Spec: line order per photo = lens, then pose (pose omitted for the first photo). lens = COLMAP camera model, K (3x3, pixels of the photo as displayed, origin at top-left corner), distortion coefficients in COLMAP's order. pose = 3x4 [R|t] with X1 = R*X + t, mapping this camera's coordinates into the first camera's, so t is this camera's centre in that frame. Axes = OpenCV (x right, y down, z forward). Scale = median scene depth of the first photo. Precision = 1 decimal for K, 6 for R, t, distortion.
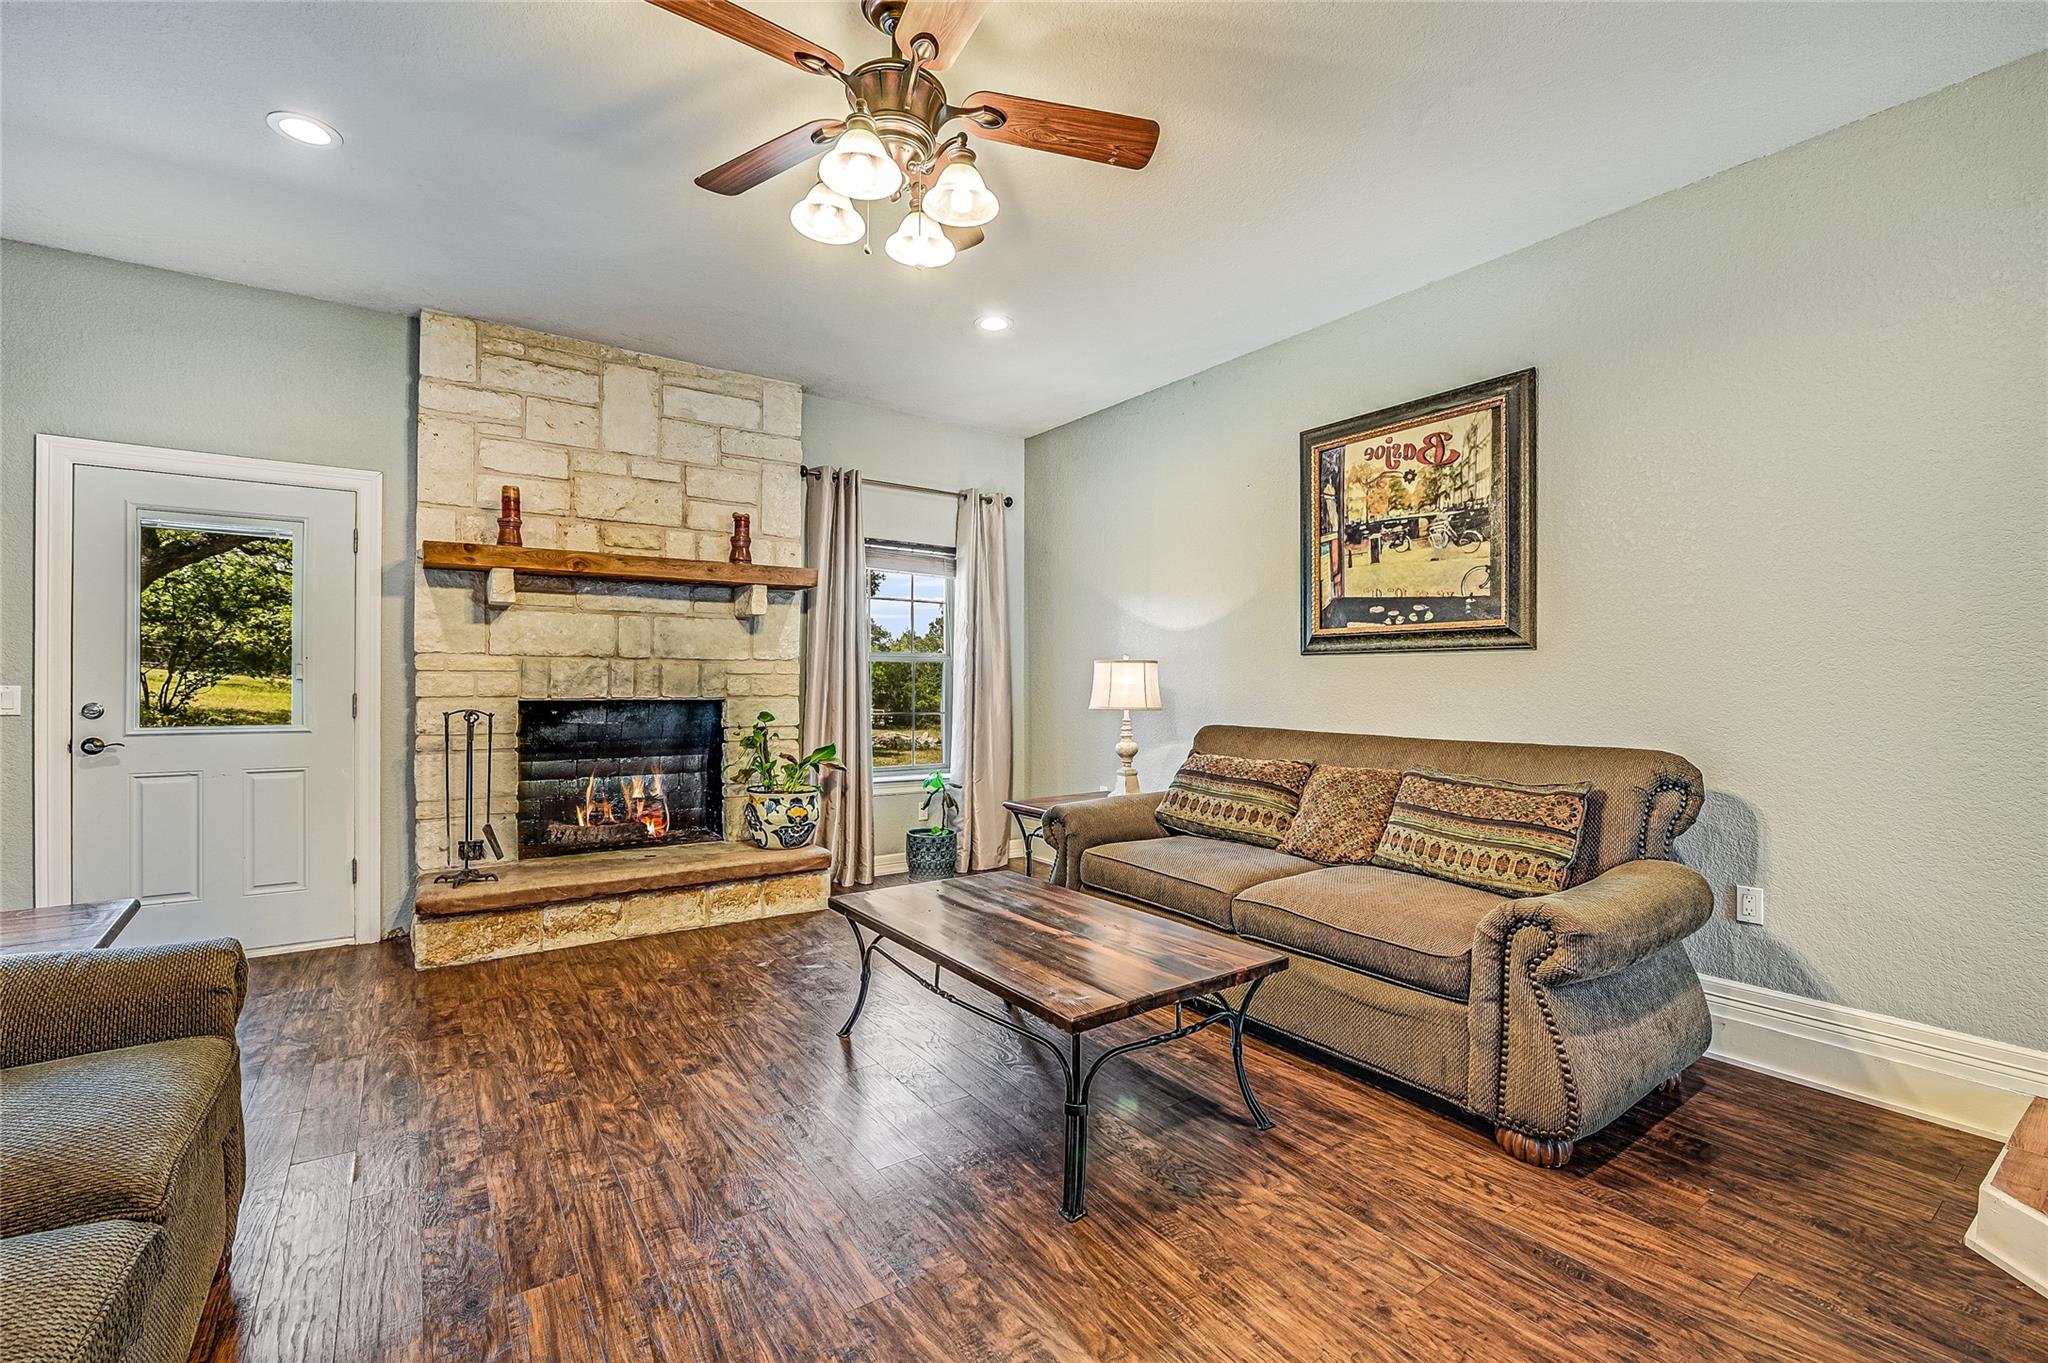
lens RADIAL K [[863.1, 0, 1012.8], [0, 863.1, 675.3], [0, 0, 1]] dist [-0.002357, 0.000923]
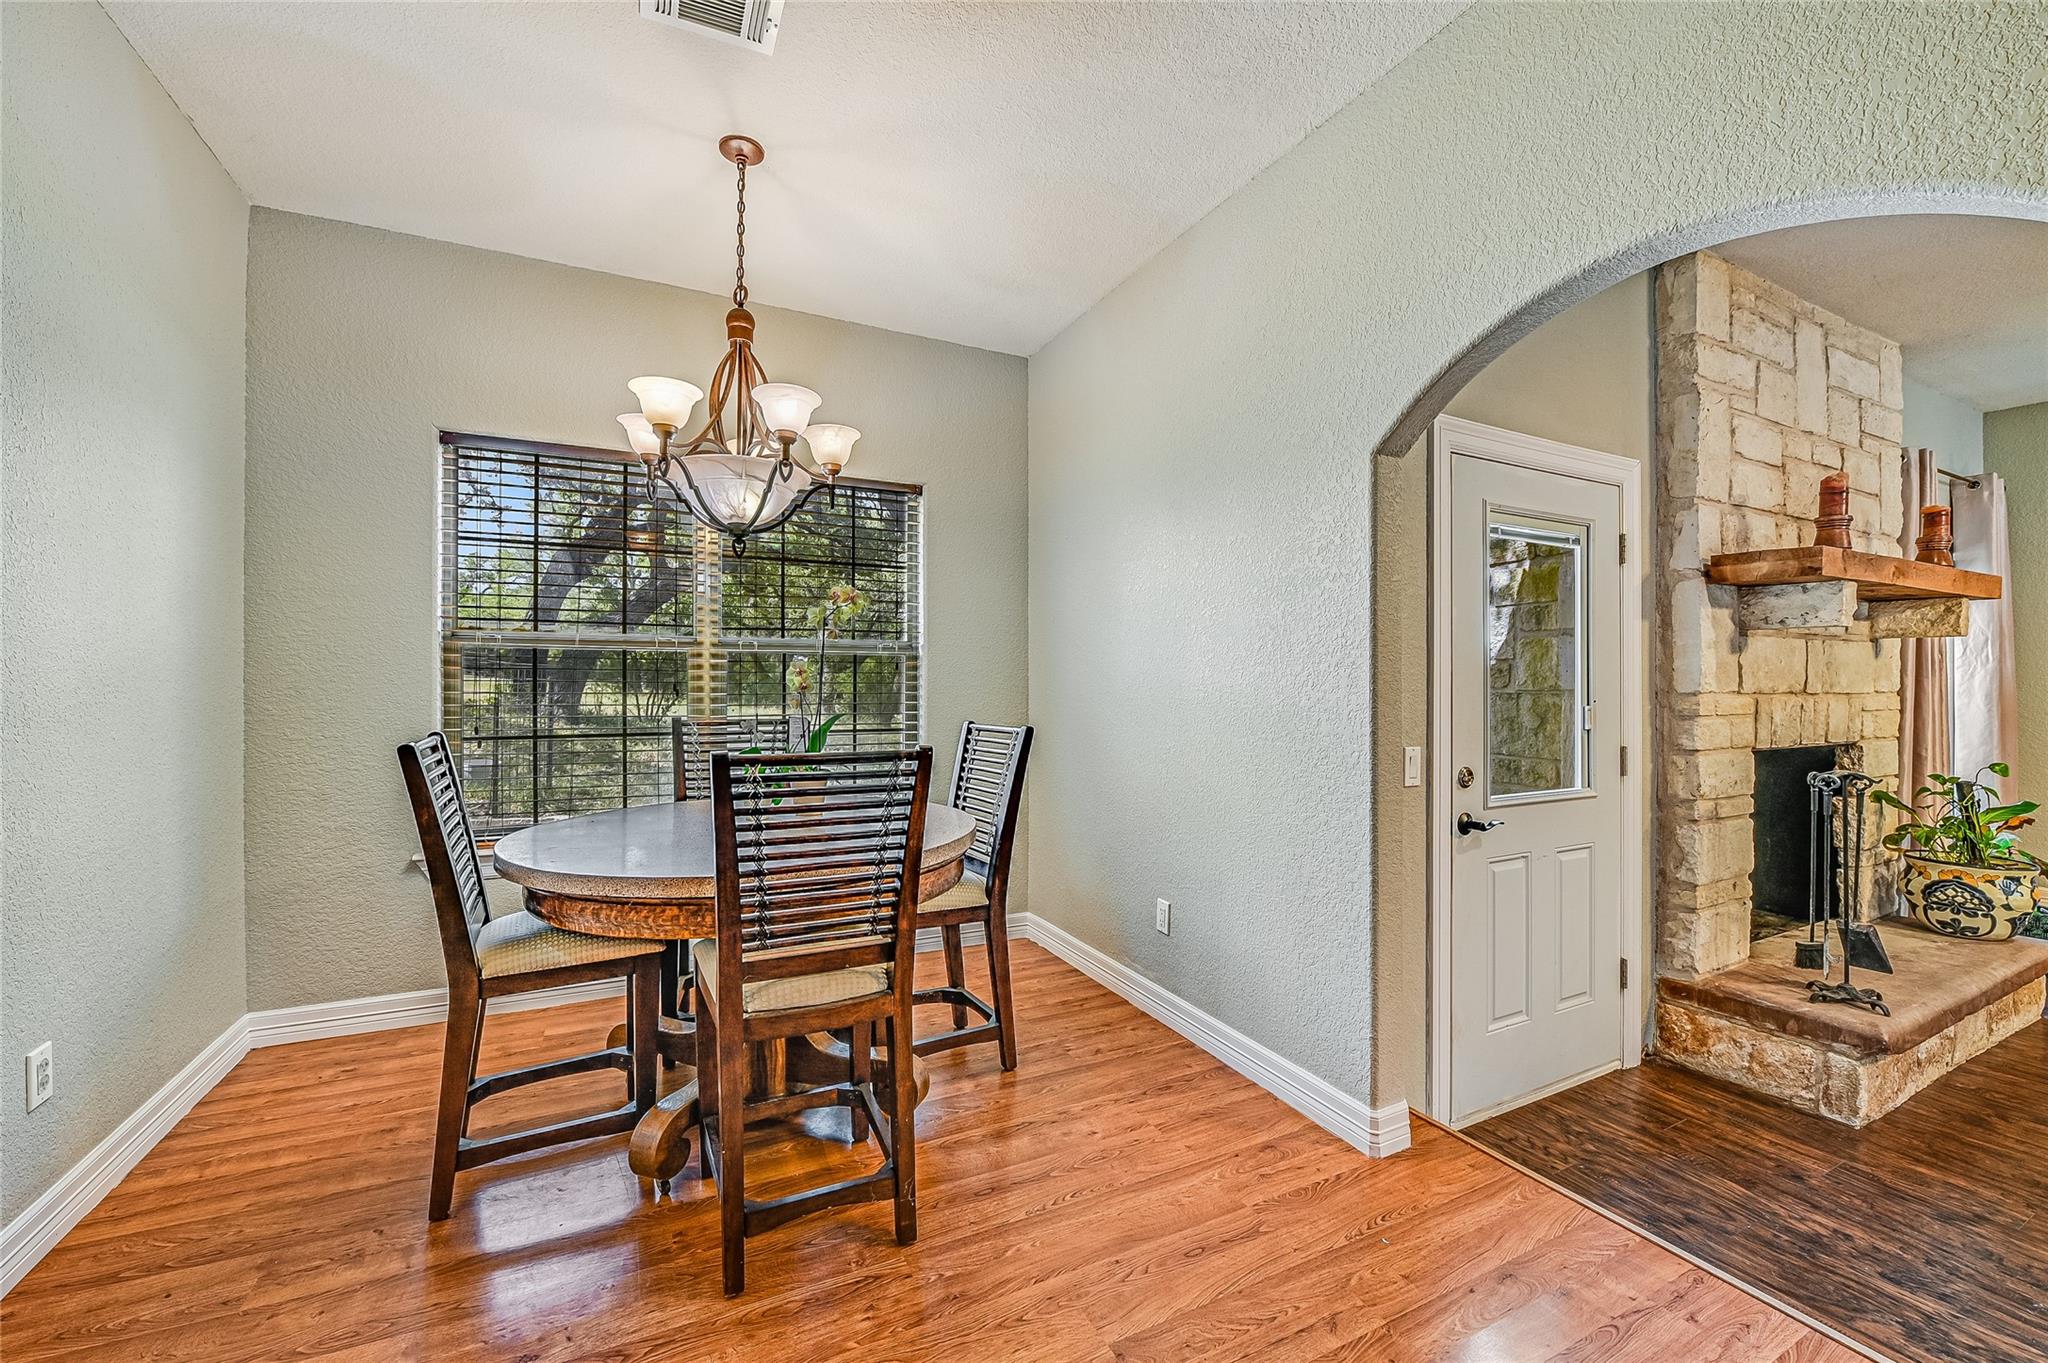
lens RADIAL K [[808.6, 0, 1024.6], [0, 808.6, 678.9], [0, 0, 1]] dist [-0.007633, -0.001057]
pose [[0.992318, -0.004003, -0.123646, -1.184623], [0.004167, 0.999991, 0.001061, -0.041599], [0.123641, -0.001568, 0.992326, 0.212395]]
